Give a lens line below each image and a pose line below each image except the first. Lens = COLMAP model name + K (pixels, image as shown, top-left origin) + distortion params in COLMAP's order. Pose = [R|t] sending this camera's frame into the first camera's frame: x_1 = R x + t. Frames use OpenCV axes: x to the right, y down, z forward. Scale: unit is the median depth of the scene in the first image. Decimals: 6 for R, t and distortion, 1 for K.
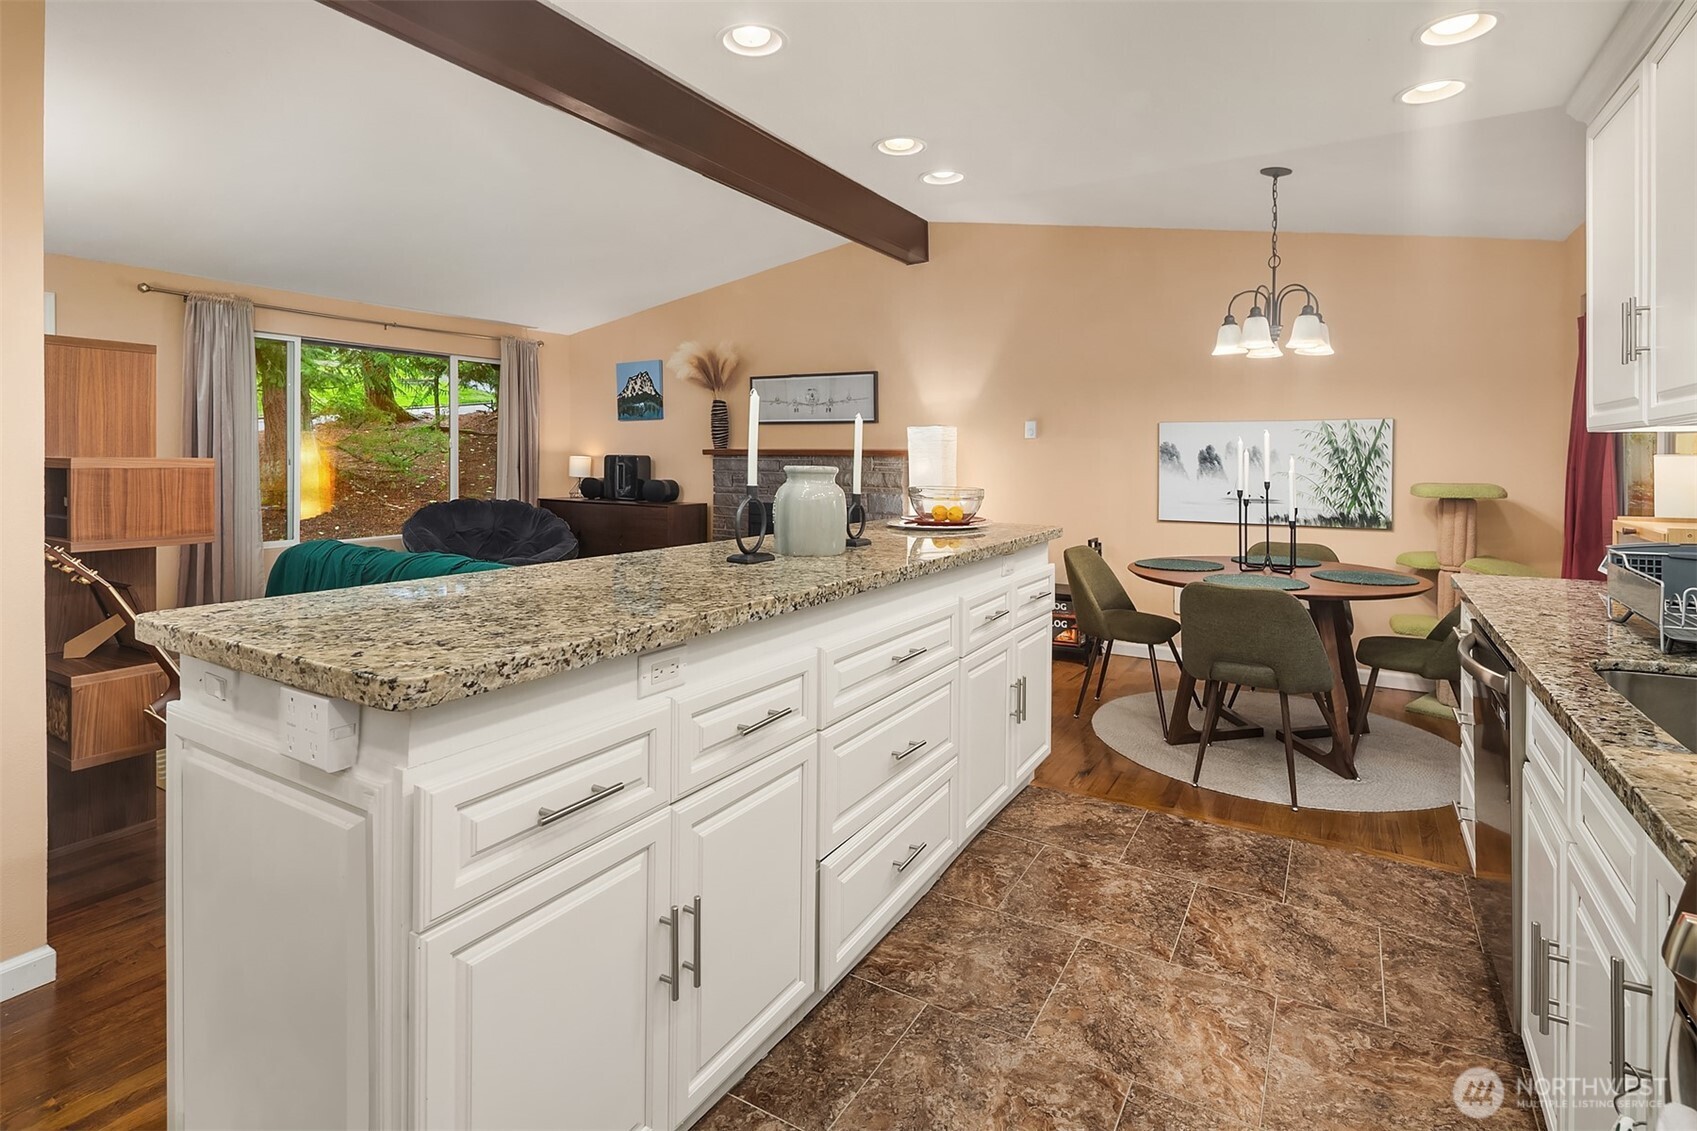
lens RADIAL K [[844.5, 0, 844.7], [0, 844.5, 462.7], [0, 0, 1]] dist [-0.000334, -0.000011]
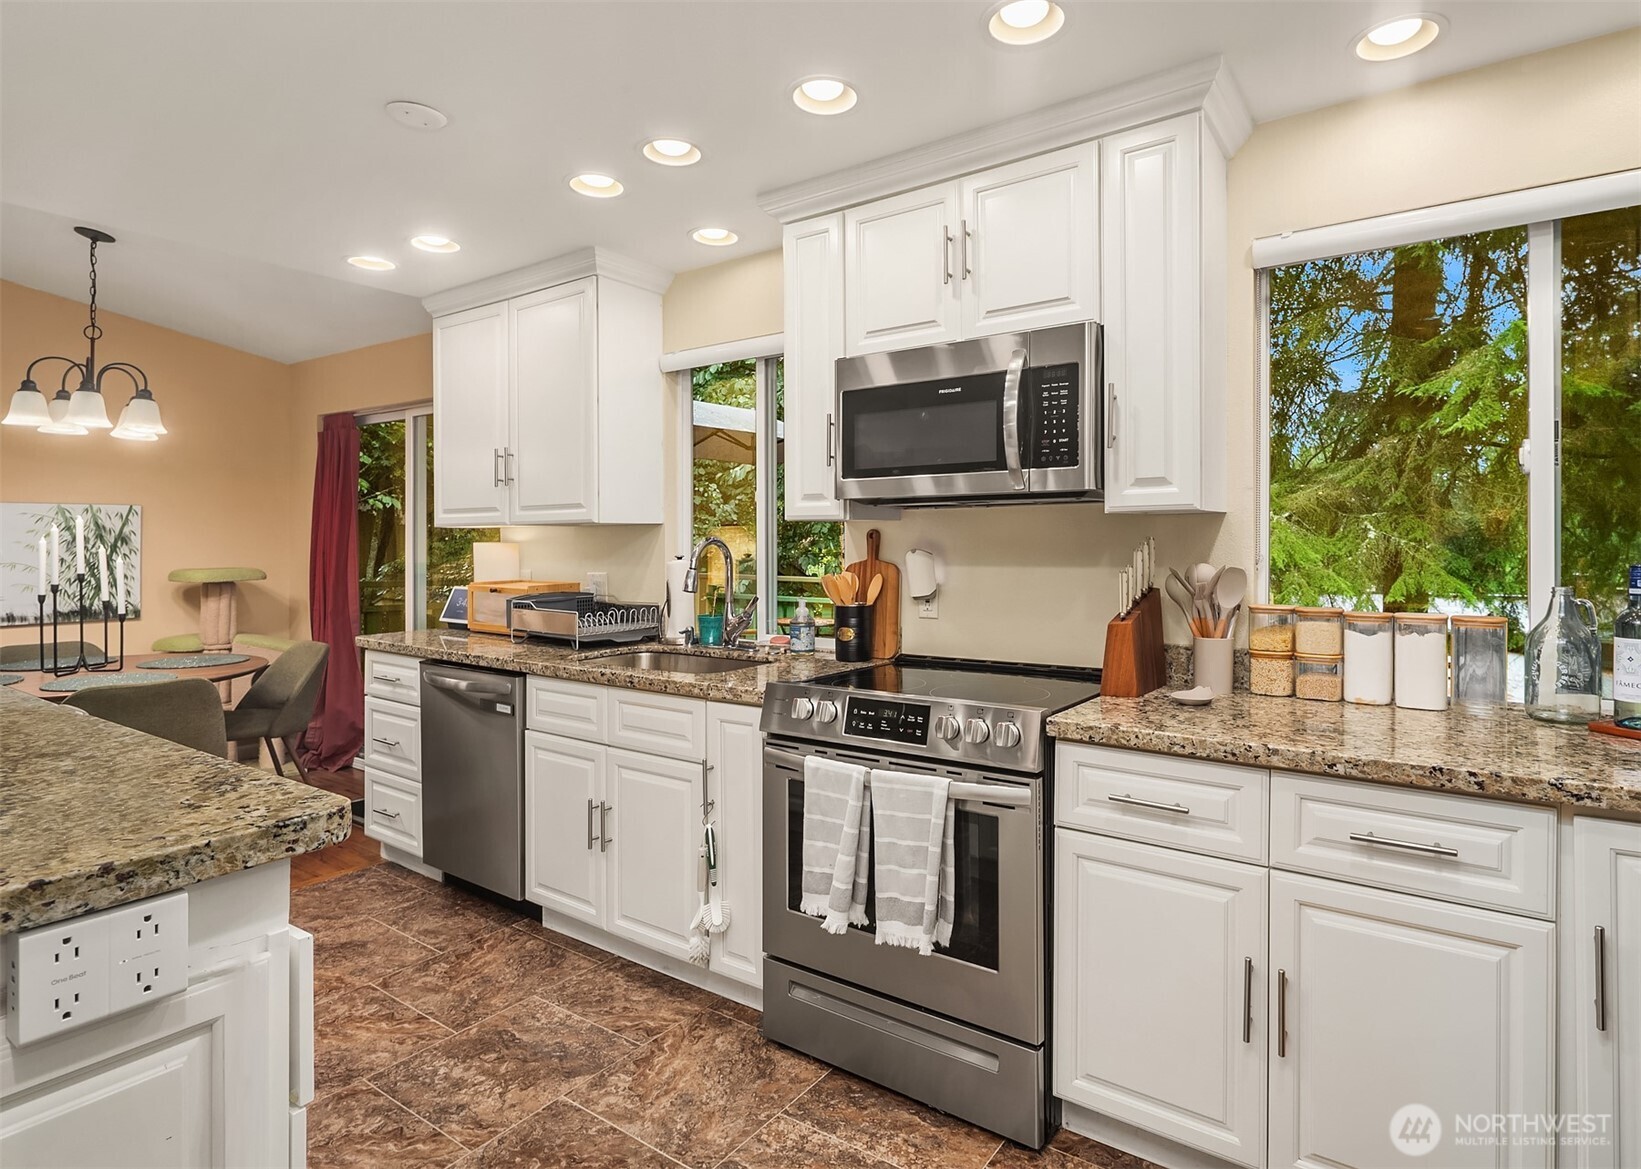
lens RADIAL K [[849.8, 0, 892.6], [0, 849.8, 549.5], [0, 0, 1]] dist [-0.000204, -0.000270]
pose [[0.041579, -0.013654, 0.999042, -0.385340], [0.008836, 0.999873, 0.013298, -0.007662], [-0.999096, 0.008275, 0.041695, 0.099438]]
